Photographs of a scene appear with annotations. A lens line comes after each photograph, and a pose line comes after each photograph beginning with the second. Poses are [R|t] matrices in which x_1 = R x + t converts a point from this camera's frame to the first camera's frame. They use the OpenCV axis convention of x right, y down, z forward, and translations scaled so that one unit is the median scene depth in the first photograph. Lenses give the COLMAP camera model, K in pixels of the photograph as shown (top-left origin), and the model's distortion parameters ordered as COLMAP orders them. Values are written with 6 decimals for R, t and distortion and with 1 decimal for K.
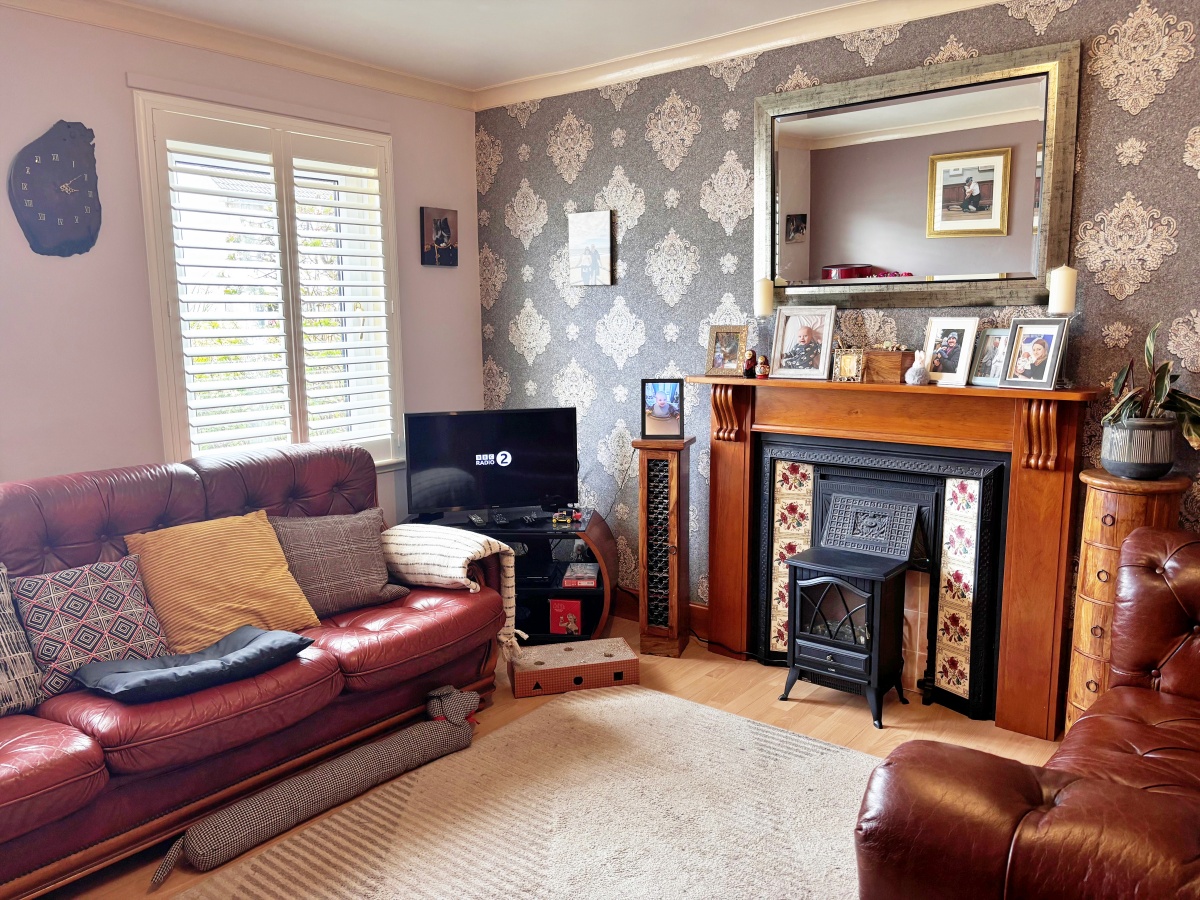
lens RADIAL K [[904.1, 0, 601.1], [0, 904.1, 449.6], [0, 0, 1]] dist [0.033073, -0.042746]
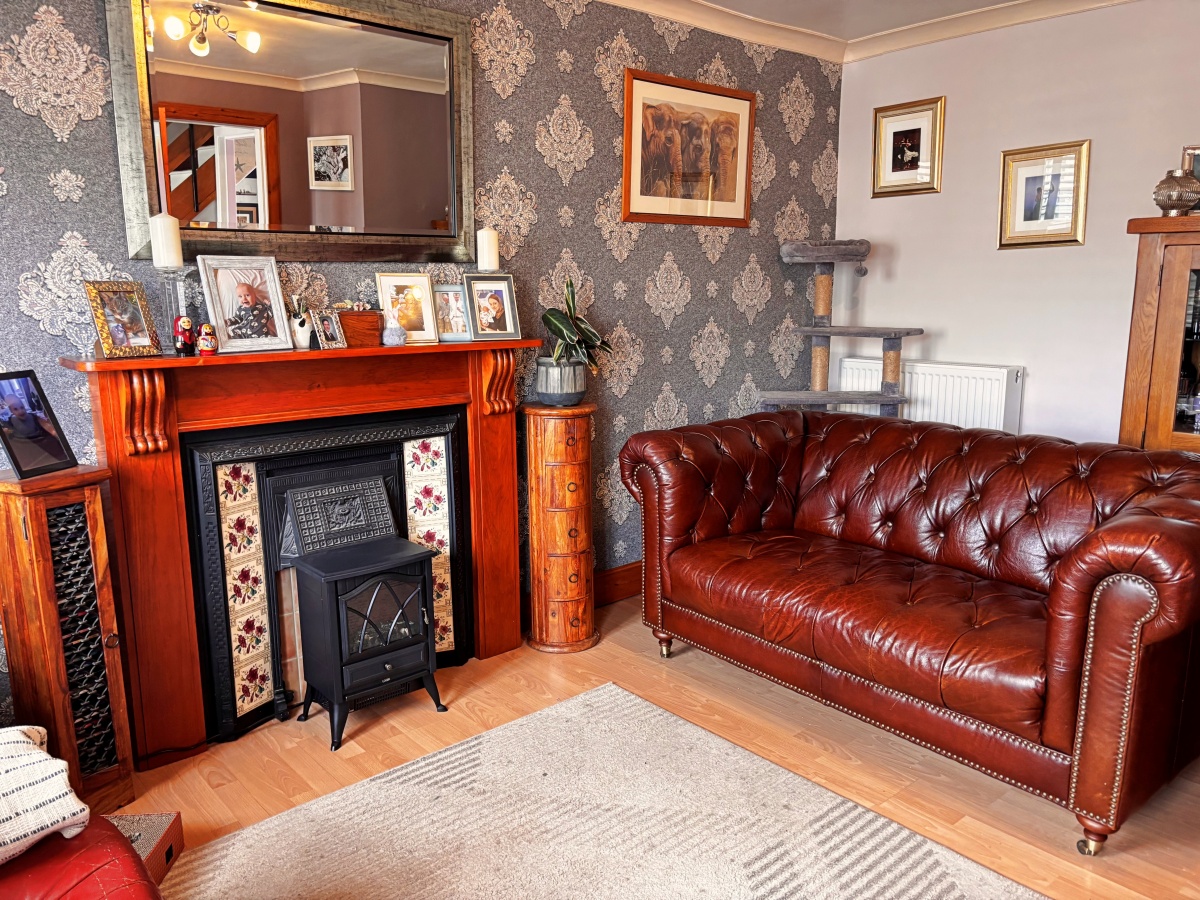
lens RADIAL K [[904.1, 0, 603.6], [0, 904.1, 456.1], [0, 0, 1]] dist [0.033073, -0.042746]
pose [[0.176596, -0.173420, 0.968886, -0.499660], [0.153213, 0.977201, 0.146982, -0.060591], [-0.972286, 0.122489, 0.199140, 0.583829]]
